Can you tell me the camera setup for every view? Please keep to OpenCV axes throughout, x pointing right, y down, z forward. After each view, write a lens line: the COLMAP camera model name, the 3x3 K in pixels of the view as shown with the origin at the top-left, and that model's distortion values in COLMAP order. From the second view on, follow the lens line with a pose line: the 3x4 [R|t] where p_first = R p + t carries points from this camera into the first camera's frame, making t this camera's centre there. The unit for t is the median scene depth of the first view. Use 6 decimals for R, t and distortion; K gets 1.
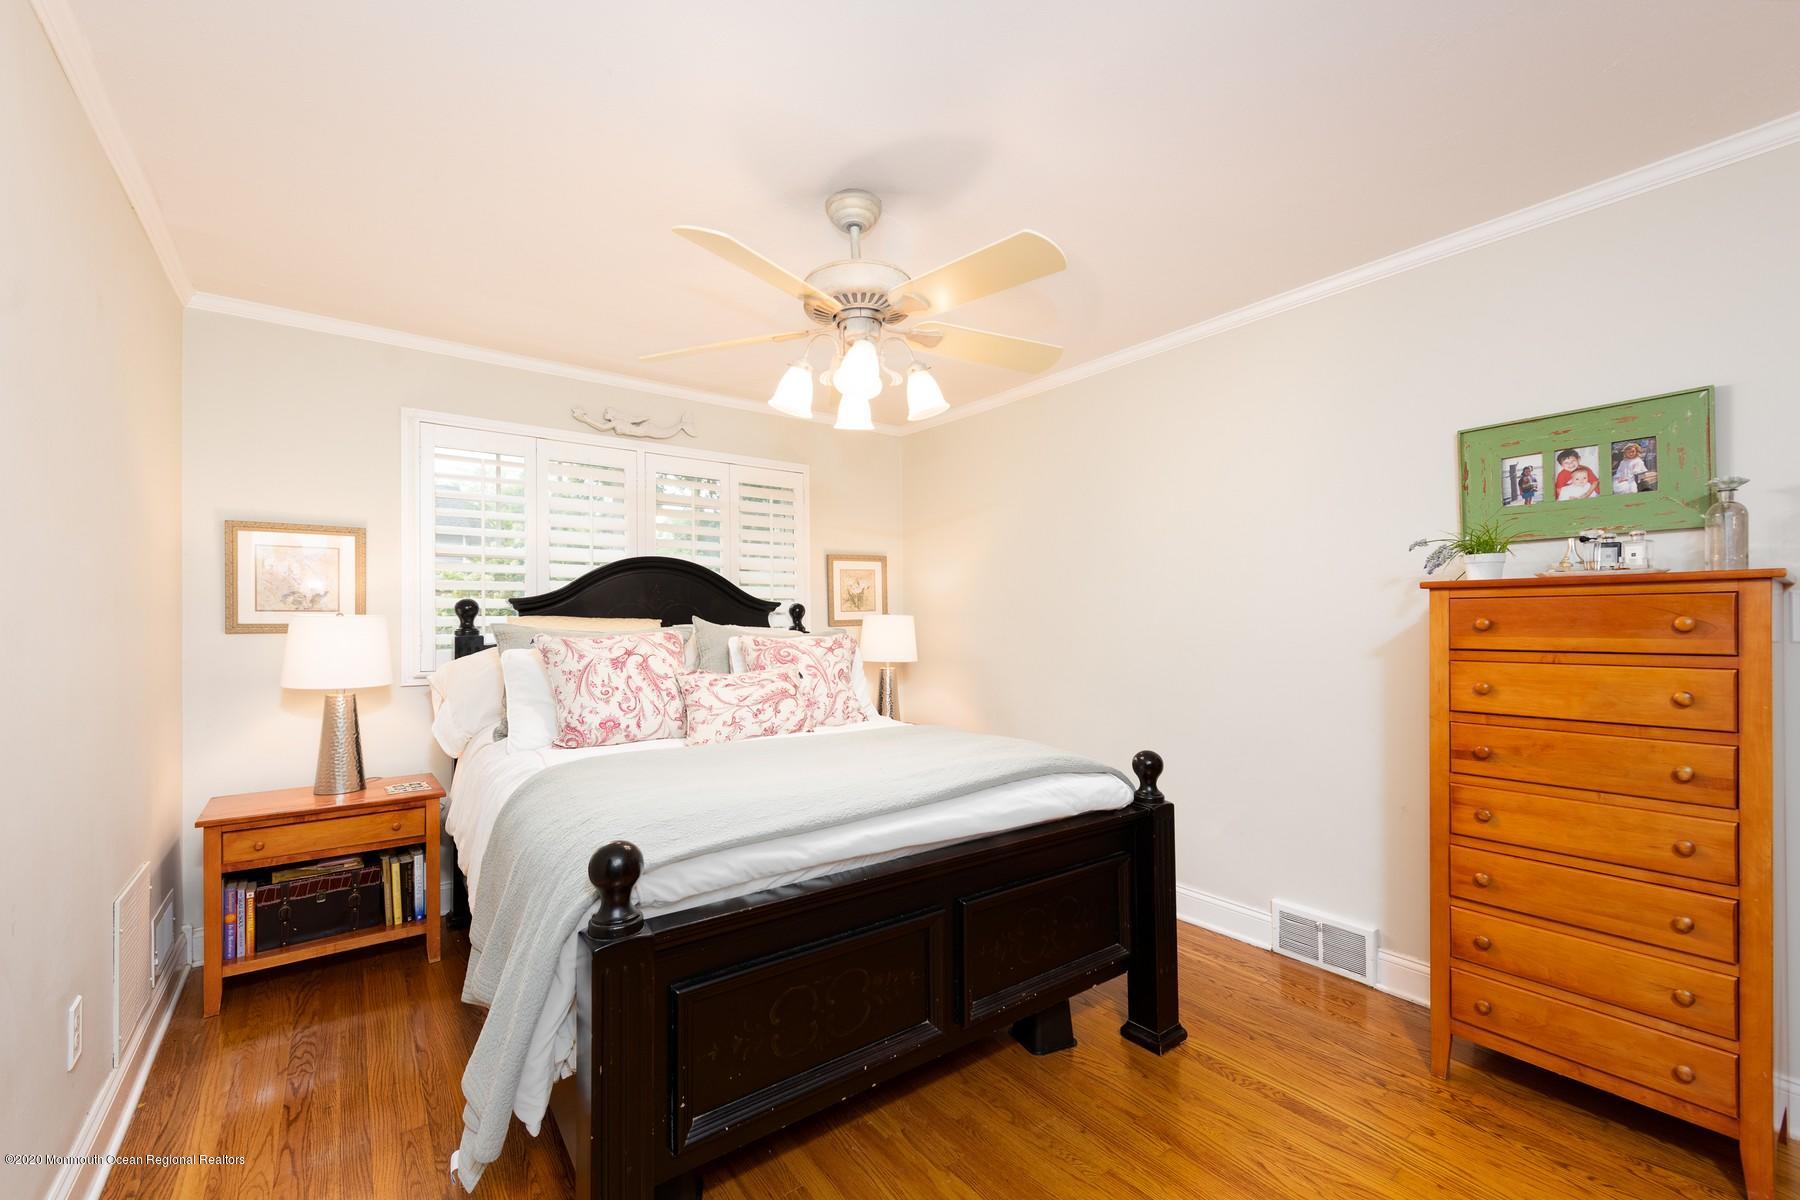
lens RADIAL K [[749.6, 0, 901.7], [0, 749.6, 610.8], [0, 0, 1]] dist [0.016759, 0.000063]
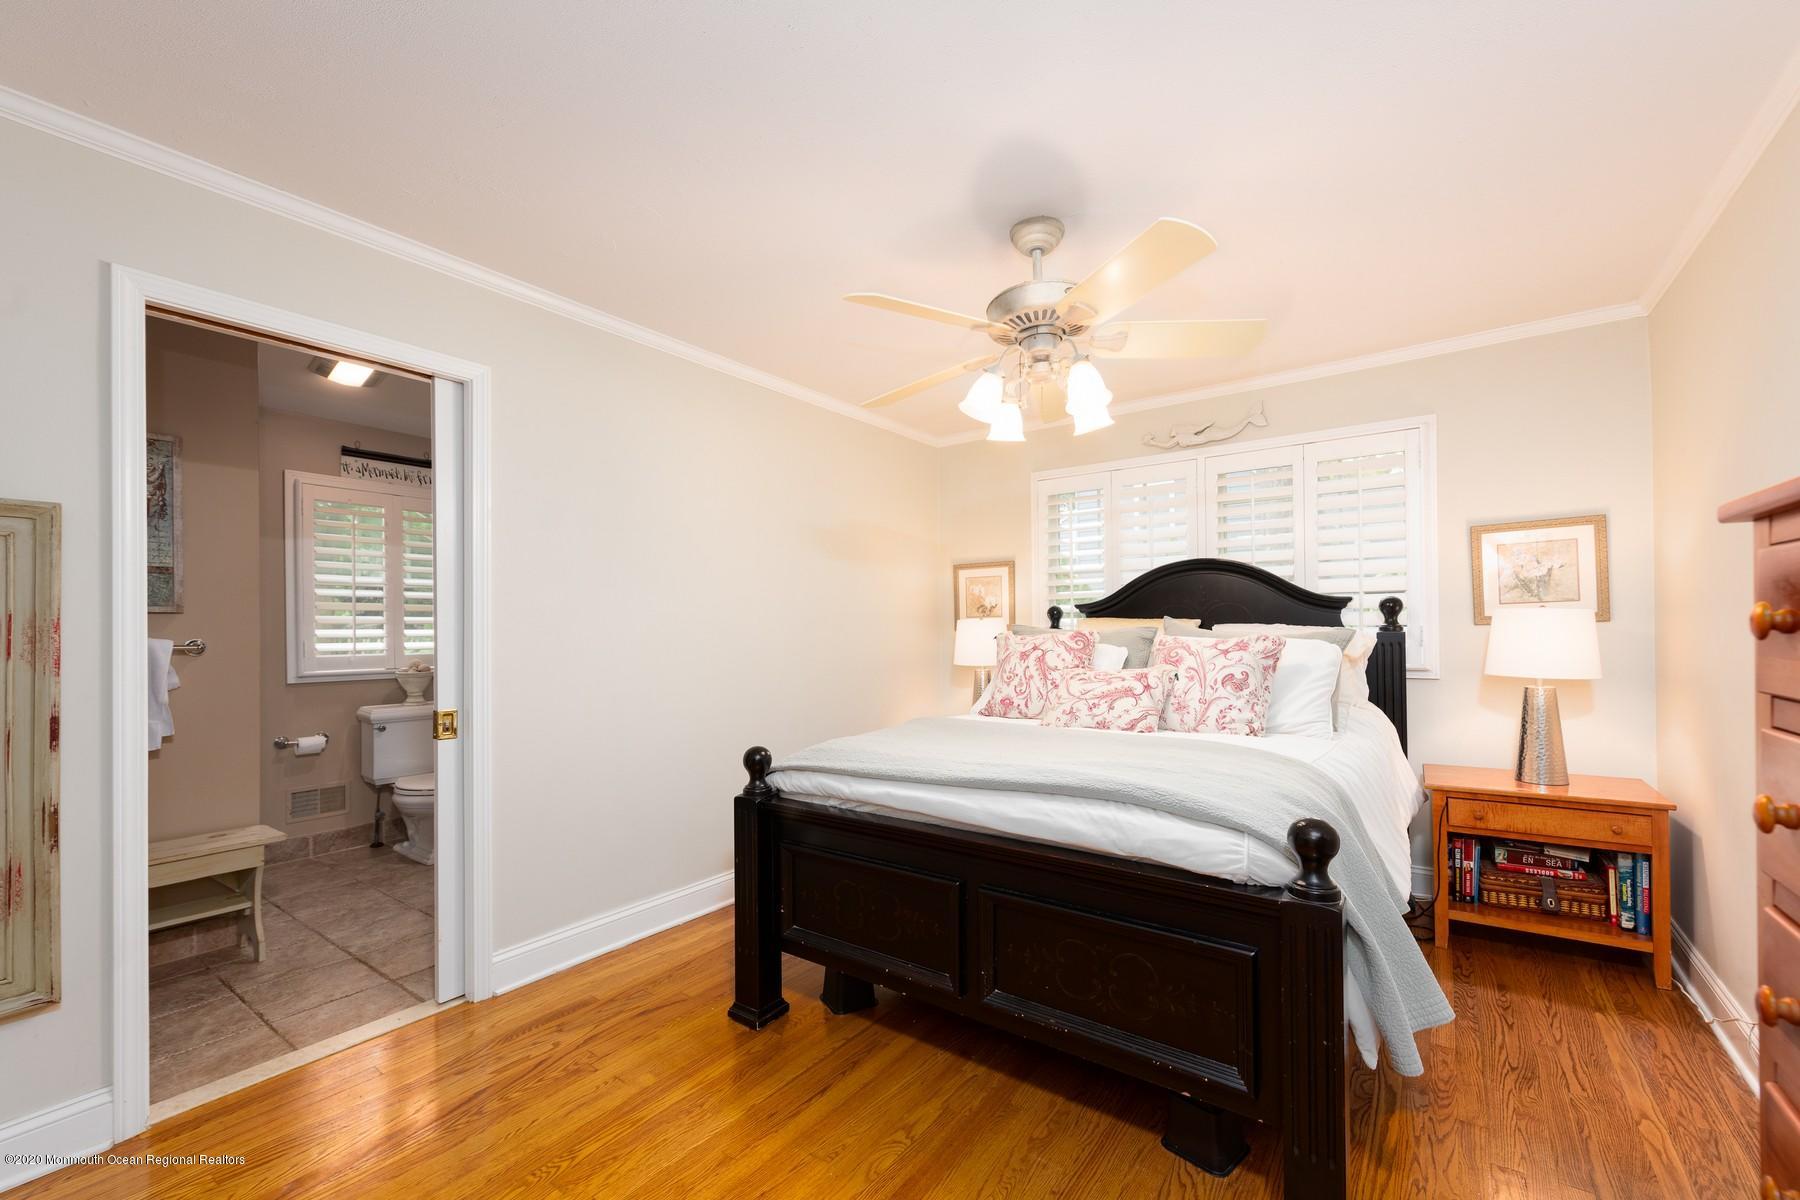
lens RADIAL K [[749.6, 0, 901.0], [0, 749.6, 617.1], [0, 0, 1]] dist [0.016759, 0.000063]
pose [[0.292823, -0.012550, -0.956084, 0.755682], [0.024226, 0.999690, -0.005702, 0.006385], [0.955860, -0.021492, 0.293036, 0.416925]]
